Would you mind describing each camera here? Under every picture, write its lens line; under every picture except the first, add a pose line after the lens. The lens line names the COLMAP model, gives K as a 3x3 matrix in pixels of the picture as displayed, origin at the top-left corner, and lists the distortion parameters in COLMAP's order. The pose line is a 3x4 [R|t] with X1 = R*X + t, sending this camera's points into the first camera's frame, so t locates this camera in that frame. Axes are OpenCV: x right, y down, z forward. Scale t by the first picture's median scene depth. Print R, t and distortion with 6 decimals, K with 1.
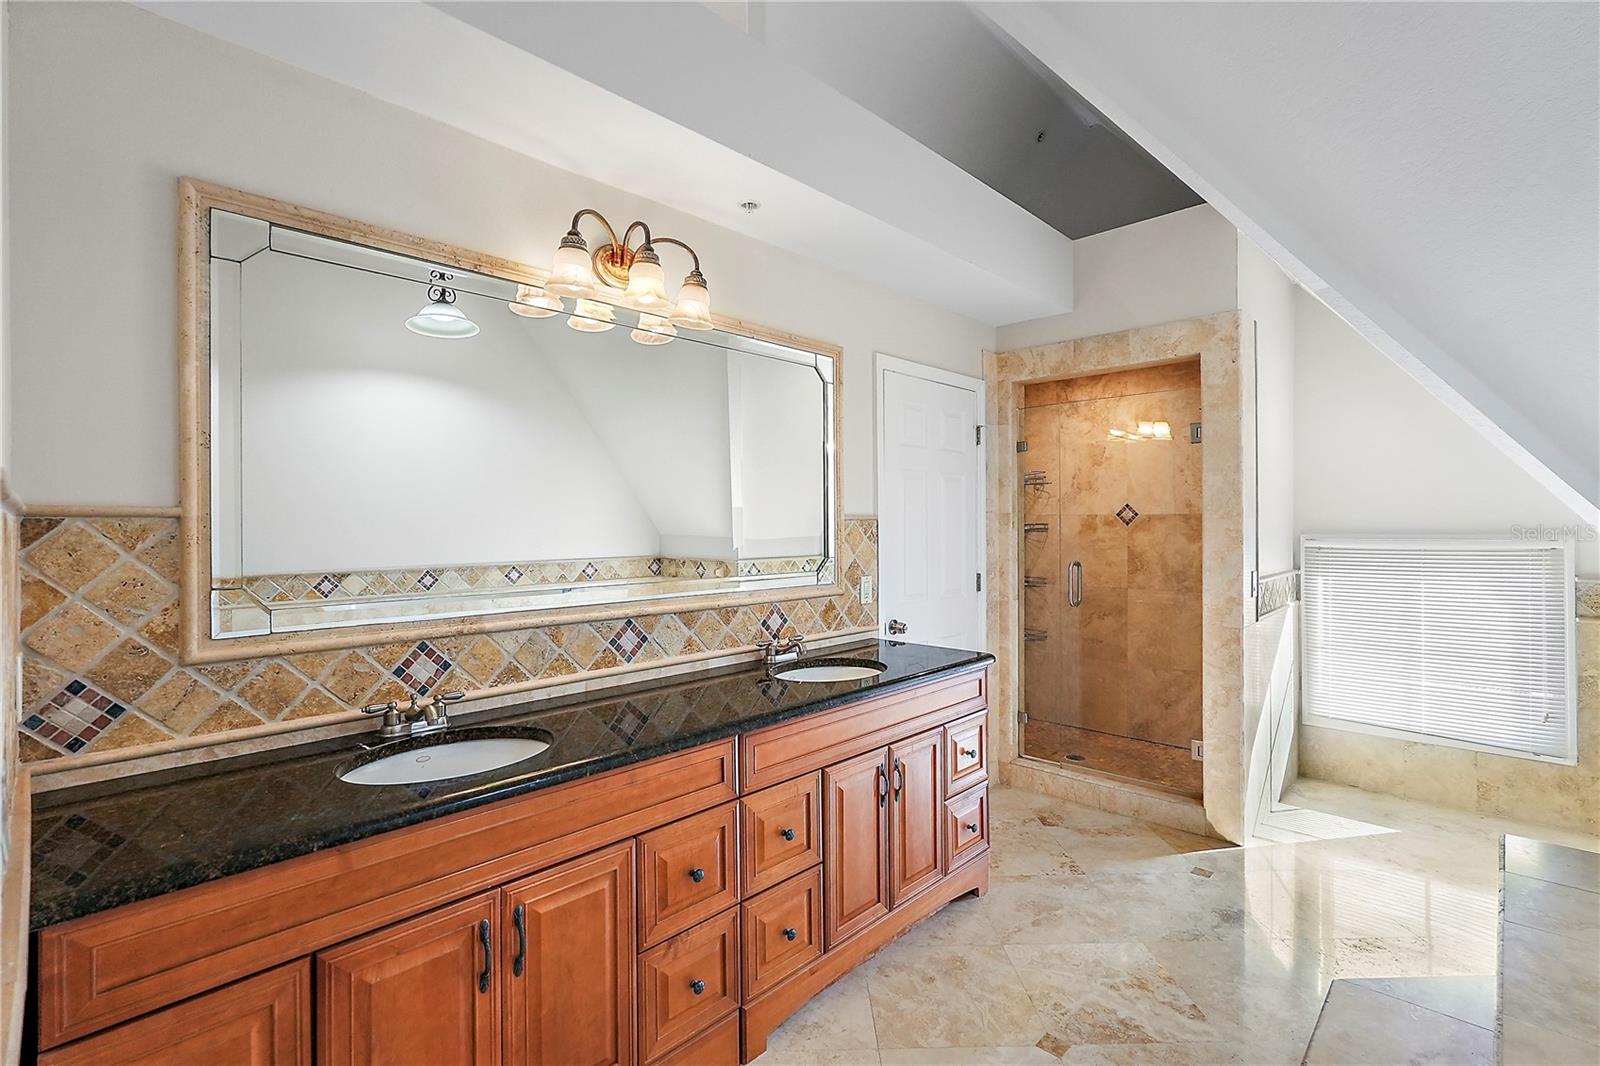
lens RADIAL K [[719.2, 0, 815.7], [0, 719.2, 521.5], [0, 0, 1]] dist [-0.013575, 0.008211]
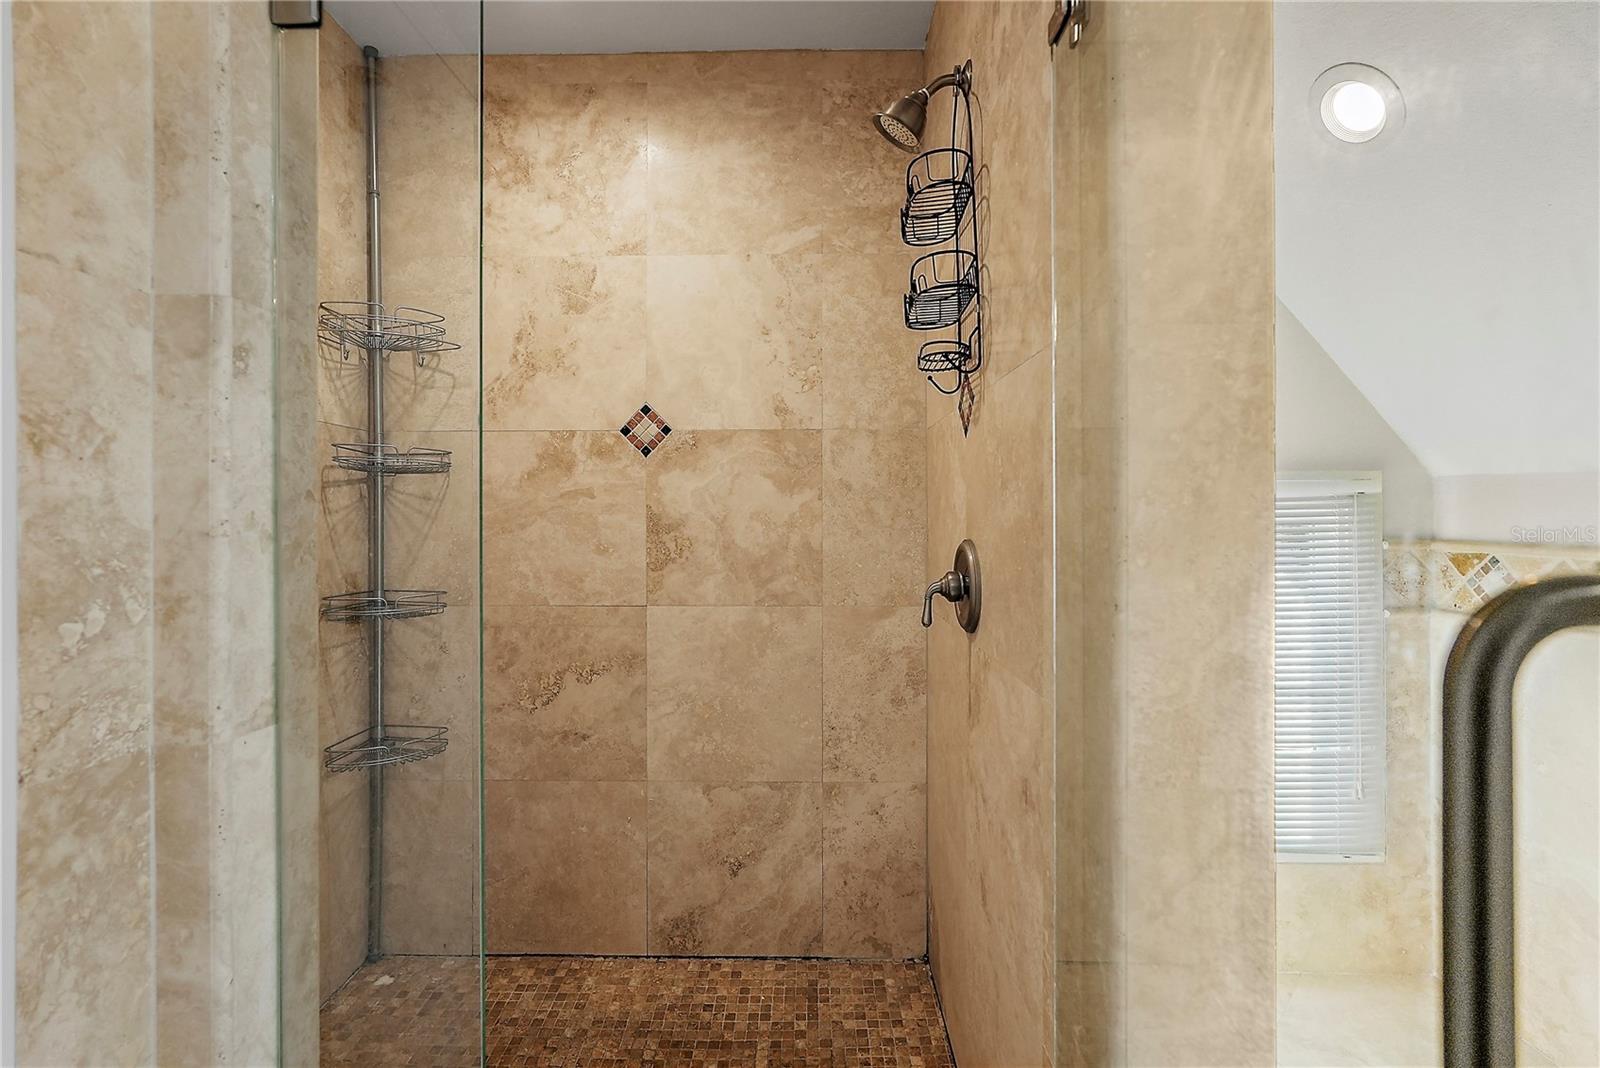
lens RADIAL K [[719.2, 0, 790.9], [0, 719.2, 515.0], [0, 0, 1]] dist [-0.013575, 0.008211]
pose [[0.744598, 0.001808, 0.667511, 0.319007], [-0.002605, 0.999997, 0.000198, 0.059430], [-0.667508, -0.001886, 0.744600, 0.931526]]
